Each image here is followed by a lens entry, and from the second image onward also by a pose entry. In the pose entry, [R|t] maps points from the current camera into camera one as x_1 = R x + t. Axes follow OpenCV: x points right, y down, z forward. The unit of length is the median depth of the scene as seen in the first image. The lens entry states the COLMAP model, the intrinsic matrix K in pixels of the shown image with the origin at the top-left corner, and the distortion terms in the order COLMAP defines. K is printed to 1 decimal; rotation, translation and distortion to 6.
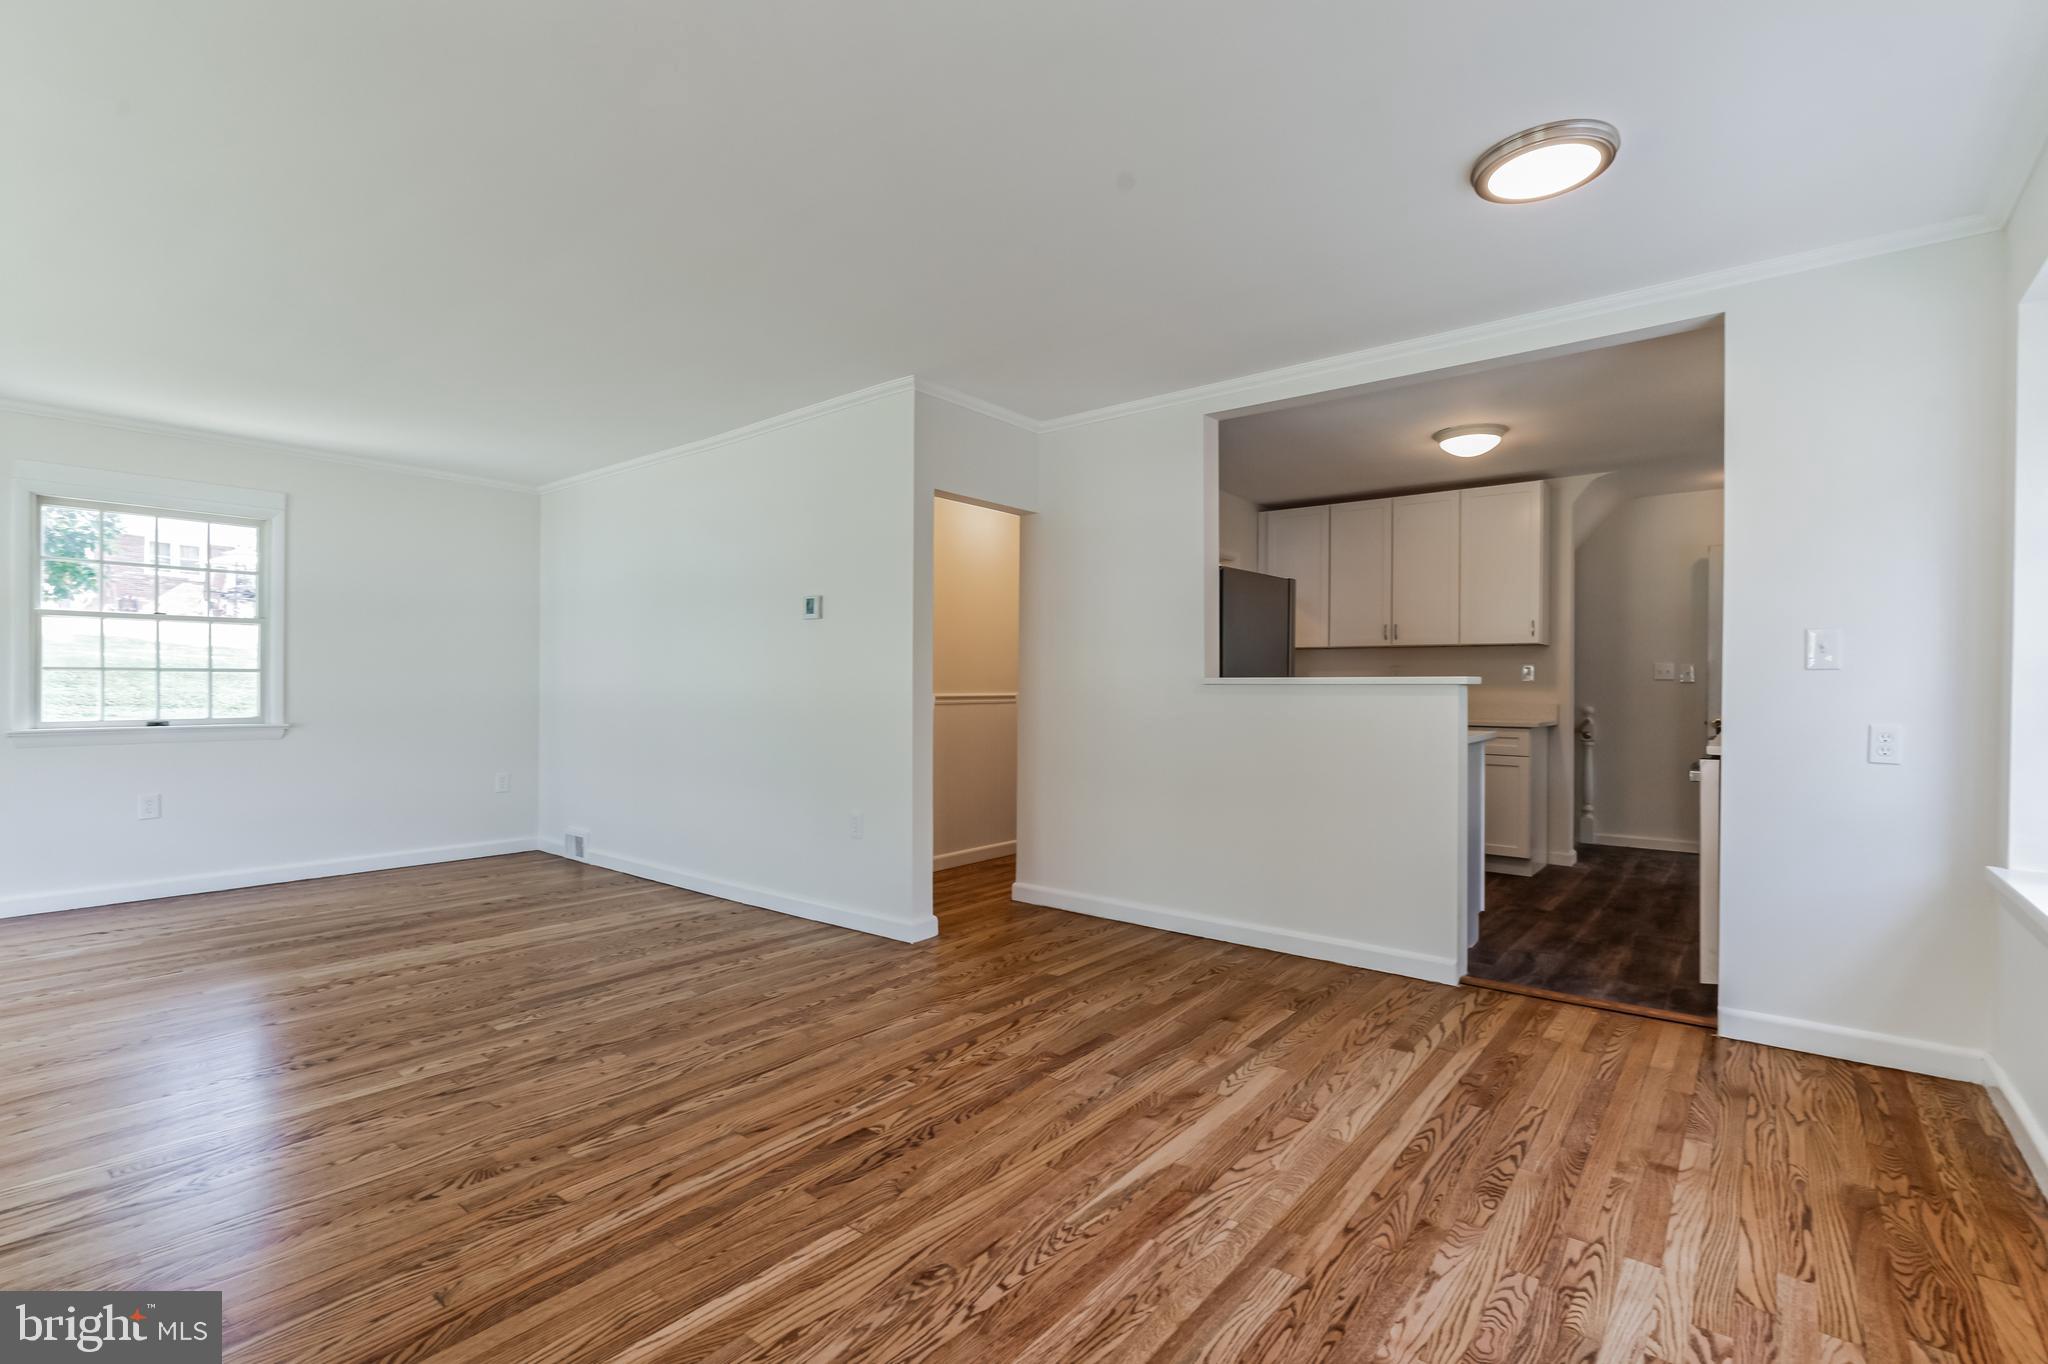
lens RADIAL K [[940.8, 0, 1020.0], [0, 940.8, 702.1], [0, 0, 1]] dist [-0.003023, 0.000502]
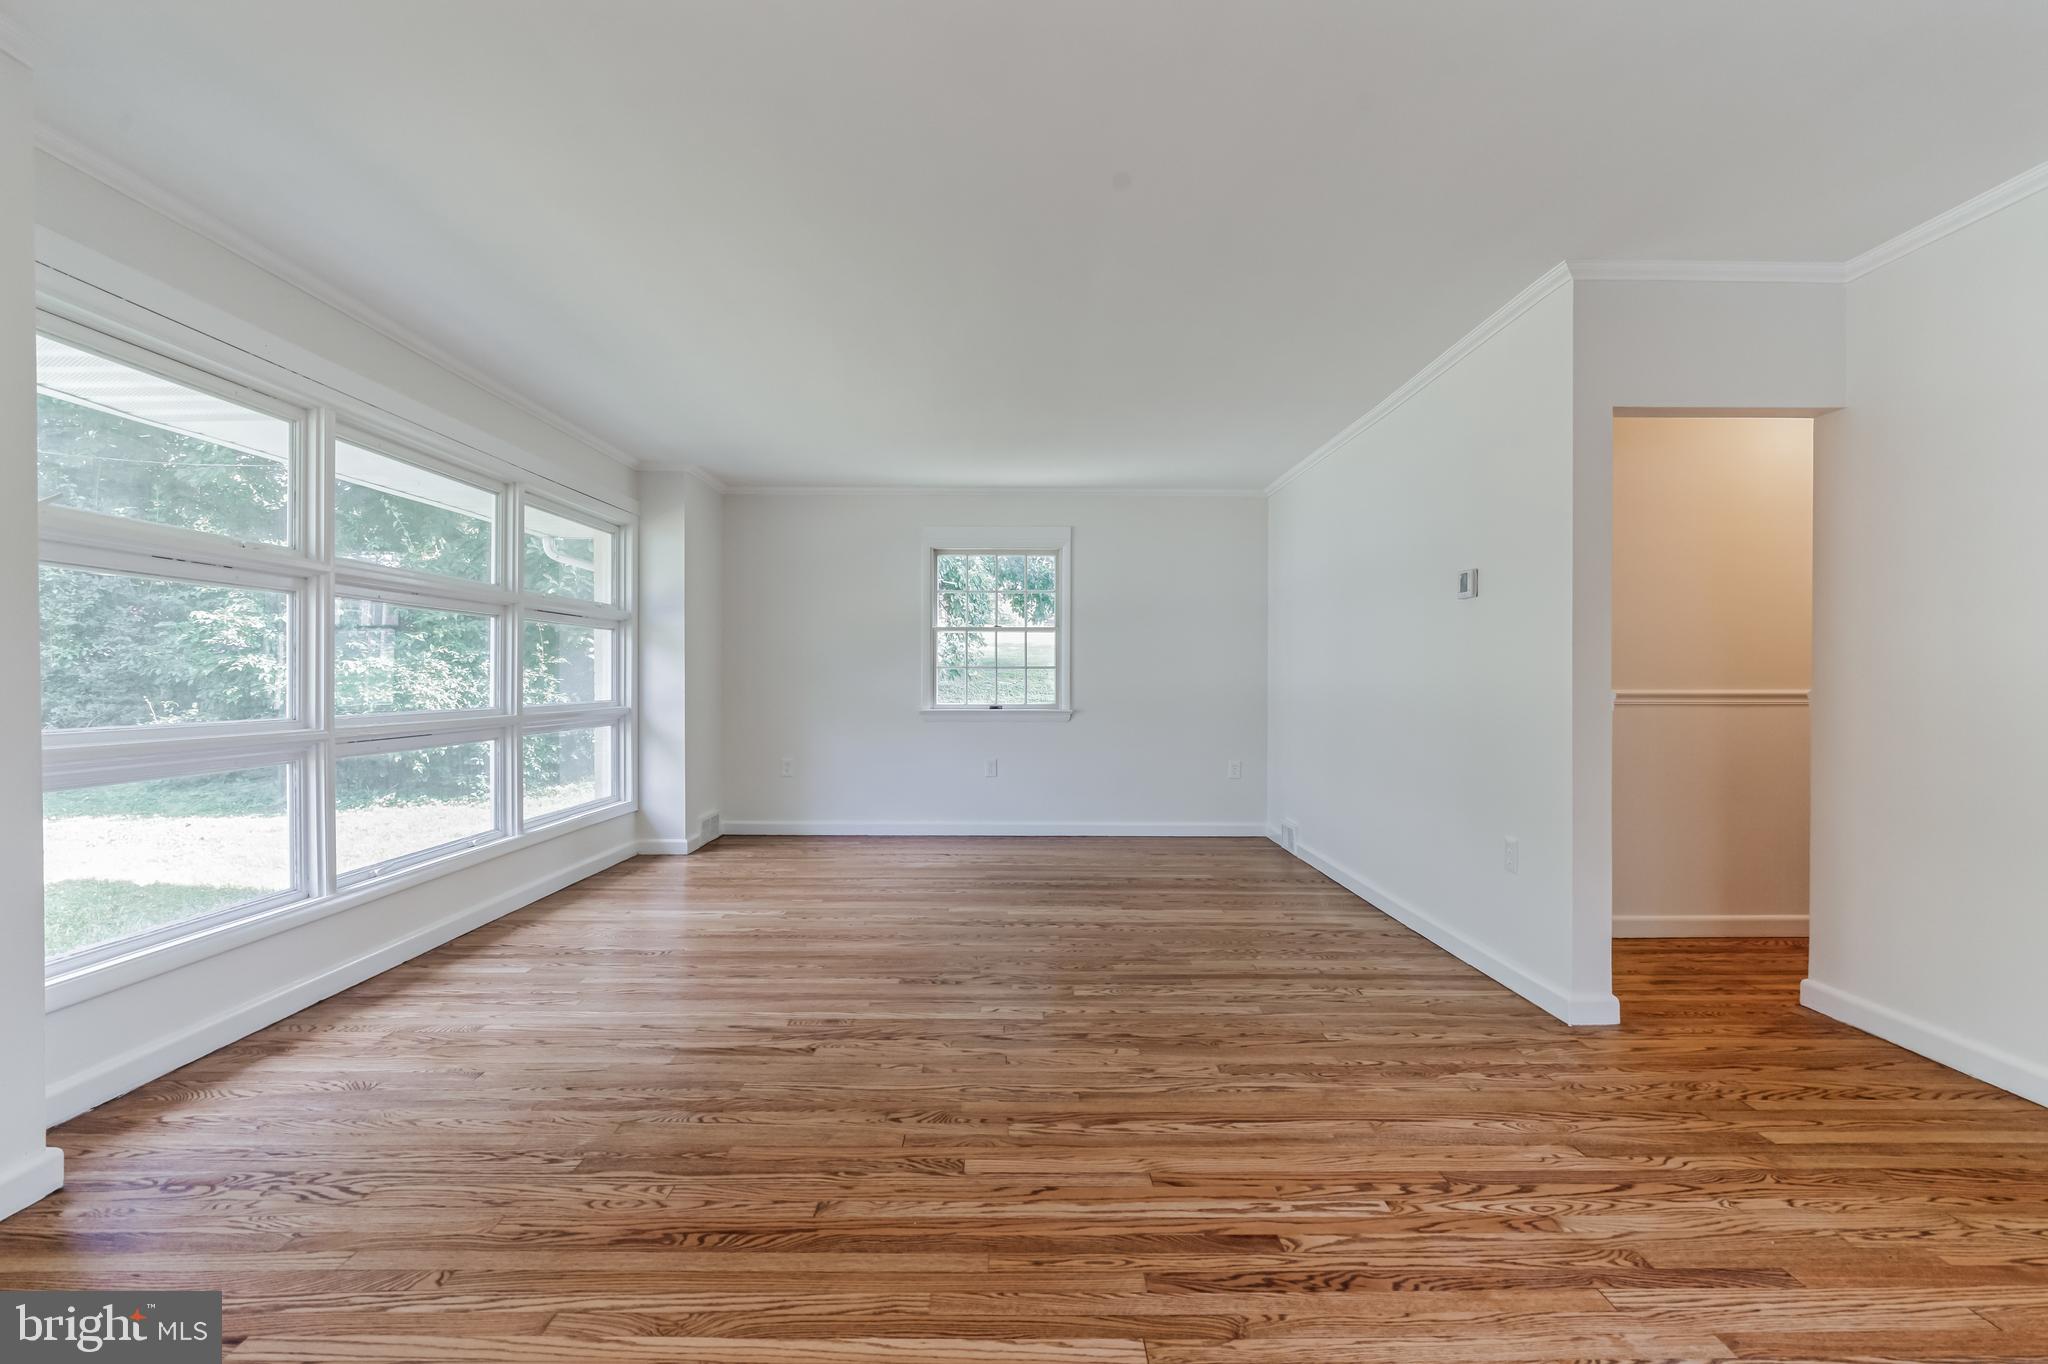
lens RADIAL K [[933.0, 0, 1013.6], [0, 933.0, 689.9], [0, 0, 1]] dist [-0.002761, 0.001223]
pose [[0.631381, 0.007375, -0.775438, 0.227597], [-0.012896, 0.999916, -0.000990, -0.002718], [0.775366, 0.010625, 0.631423, 0.247126]]
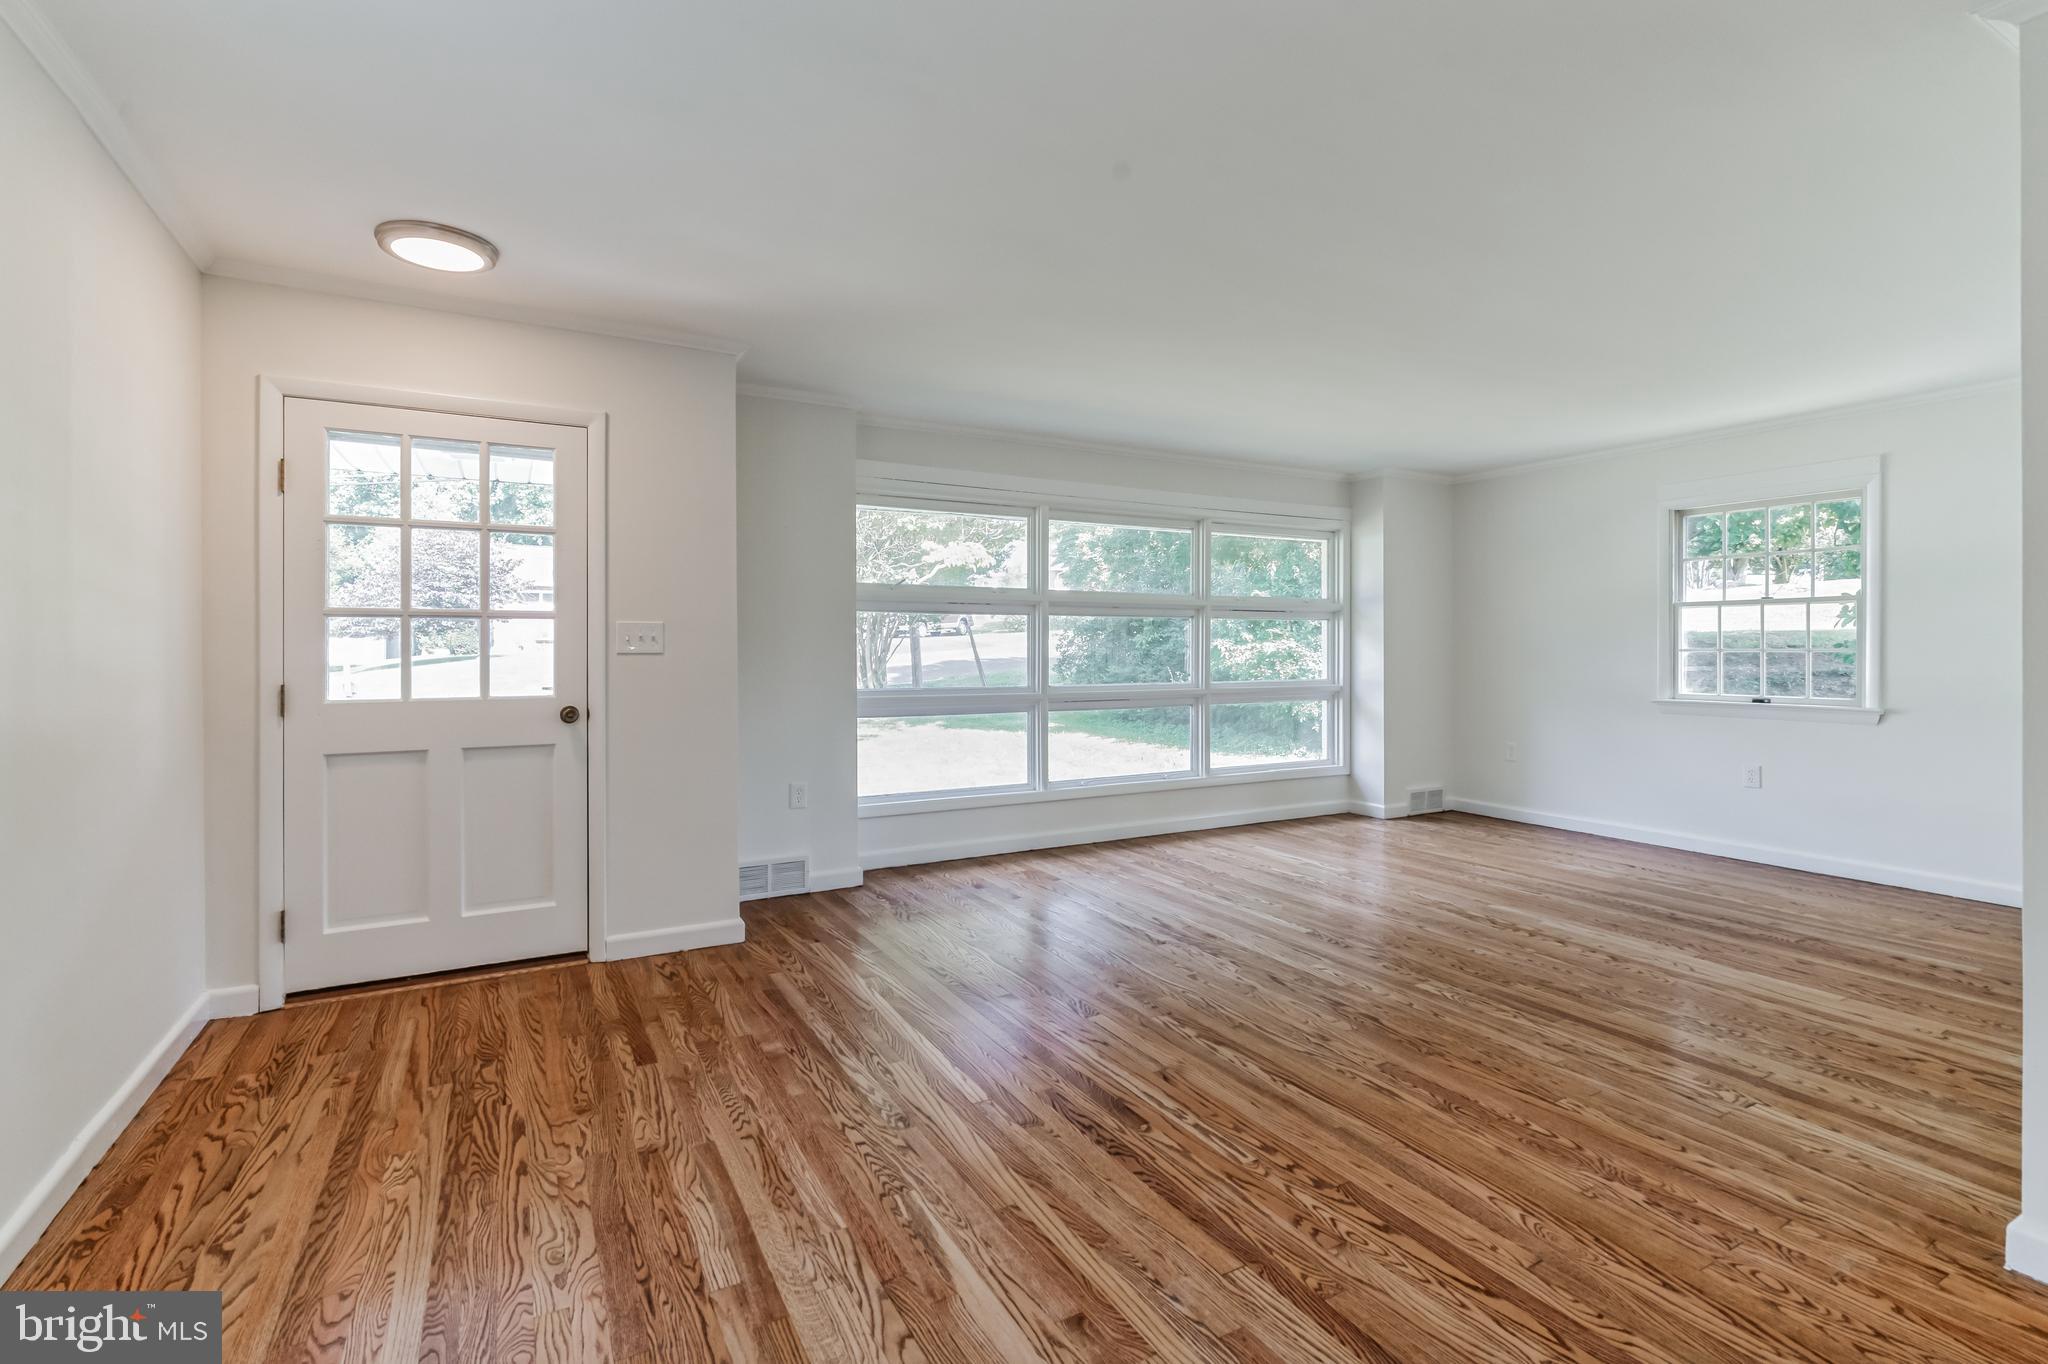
lens RADIAL K [[933.0, 0, 1013.6], [0, 933.0, 689.9], [0, 0, 1]] dist [-0.002761, 0.001223]
pose [[-0.381259, 0.037698, -0.923699, 0.599587], [-0.016330, 0.998738, 0.047501, -0.040781], [0.924324, 0.033195, -0.380162, 0.930814]]
